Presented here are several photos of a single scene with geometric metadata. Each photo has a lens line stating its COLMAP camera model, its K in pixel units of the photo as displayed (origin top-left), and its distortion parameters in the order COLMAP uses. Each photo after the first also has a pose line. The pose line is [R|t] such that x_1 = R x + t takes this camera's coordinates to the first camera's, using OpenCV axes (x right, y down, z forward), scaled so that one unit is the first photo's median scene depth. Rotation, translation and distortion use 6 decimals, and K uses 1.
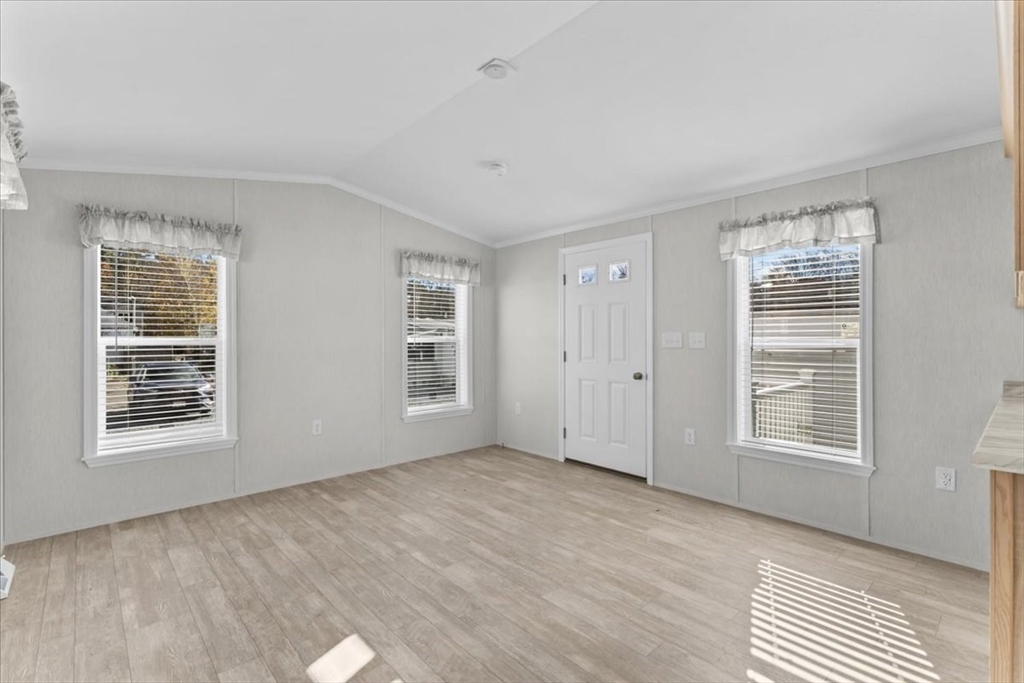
lens RADIAL K [[466.0, 0, 512.1], [0, 466.0, 339.5], [0, 0, 1]] dist [0.007841, -0.000224]
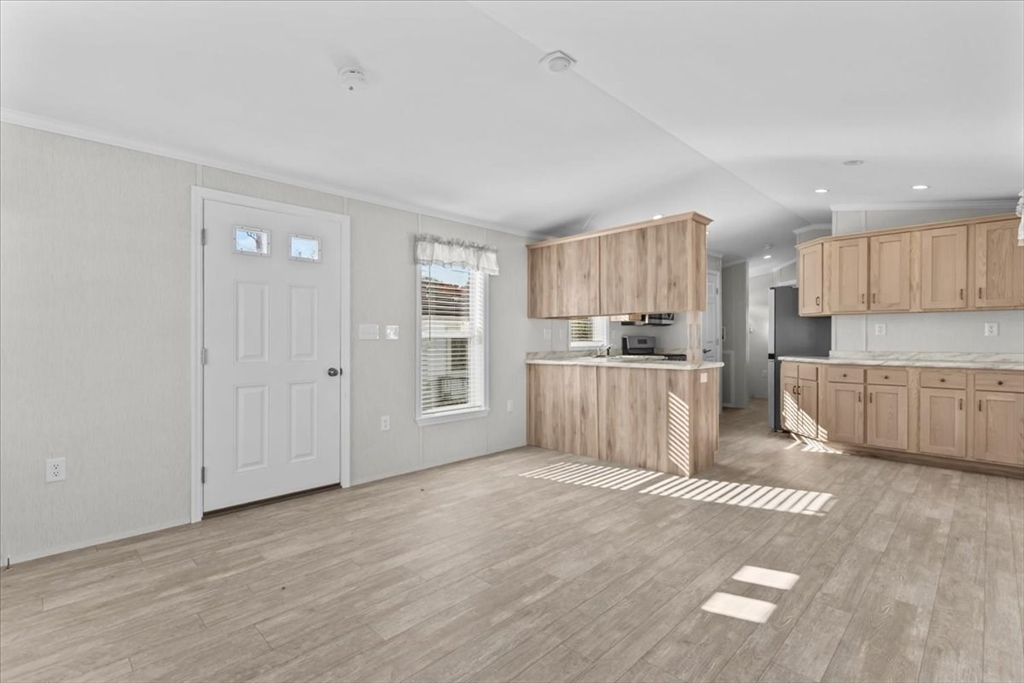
lens RADIAL K [[471.6, 0, 514.4], [0, 471.6, 341.8], [0, 0, 1]] dist [0.006719, -0.001643]
pose [[-0.039242, -0.006380, 0.999209, -0.861032], [0.003888, 0.999971, 0.006537, 0.021370], [-0.999222, 0.004142, -0.039216, 0.918017]]
